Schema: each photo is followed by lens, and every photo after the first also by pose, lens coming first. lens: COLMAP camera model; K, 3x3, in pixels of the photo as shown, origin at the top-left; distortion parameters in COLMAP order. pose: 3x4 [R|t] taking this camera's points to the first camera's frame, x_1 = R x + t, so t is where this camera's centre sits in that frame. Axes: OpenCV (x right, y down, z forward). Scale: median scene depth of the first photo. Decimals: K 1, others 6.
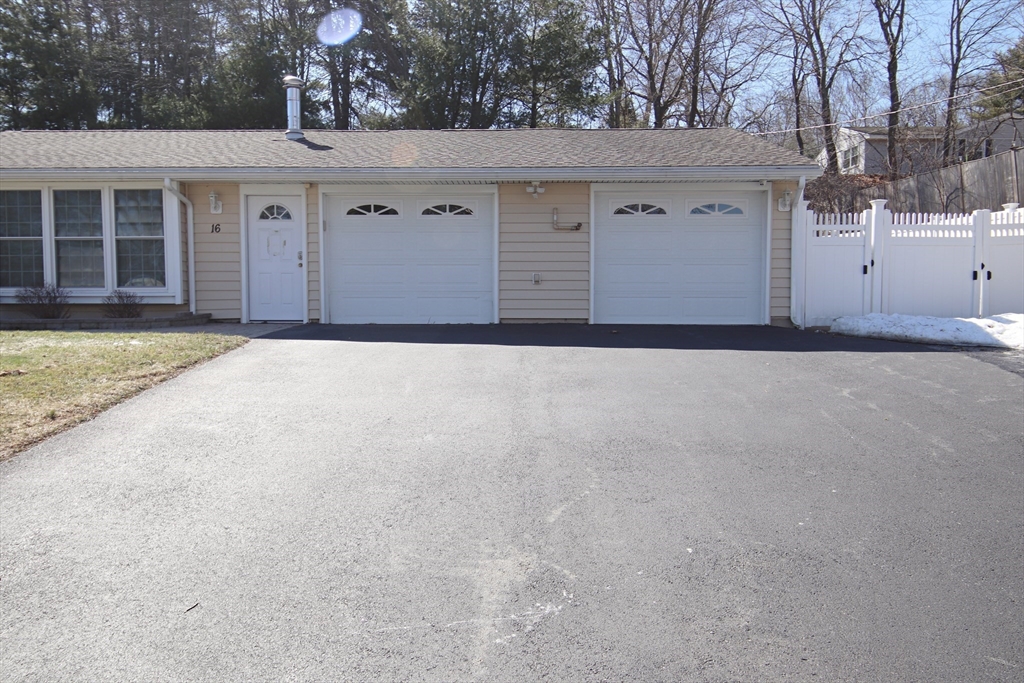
lens RADIAL K [[723.0, 0, 512.0], [0, 723.0, 341.5], [0, 0, 1]] dist [0.026327, -0.004398]
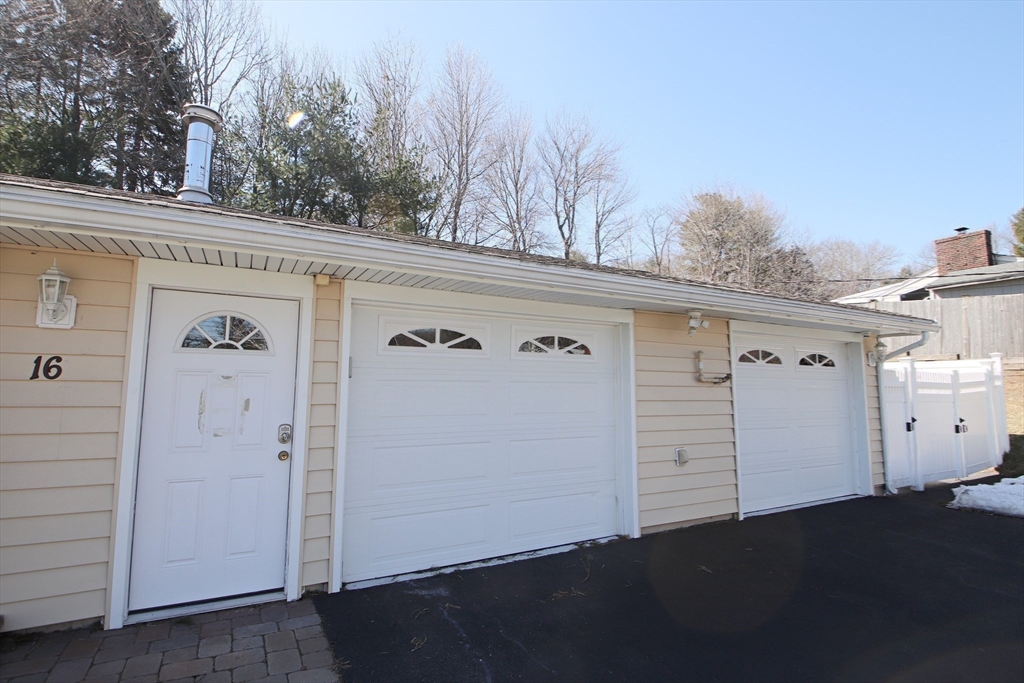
lens RADIAL K [[518.8, 0, 512.0], [0, 518.8, 341.5], [0, 0, 1]] dist [-0.004653, -0.000768]
pose [[0.871549, 0.051894, 0.487555, -0.327999], [0.030775, 0.986633, -0.160028, -0.119041], [-0.489342, 0.154477, 0.858301, 0.657104]]
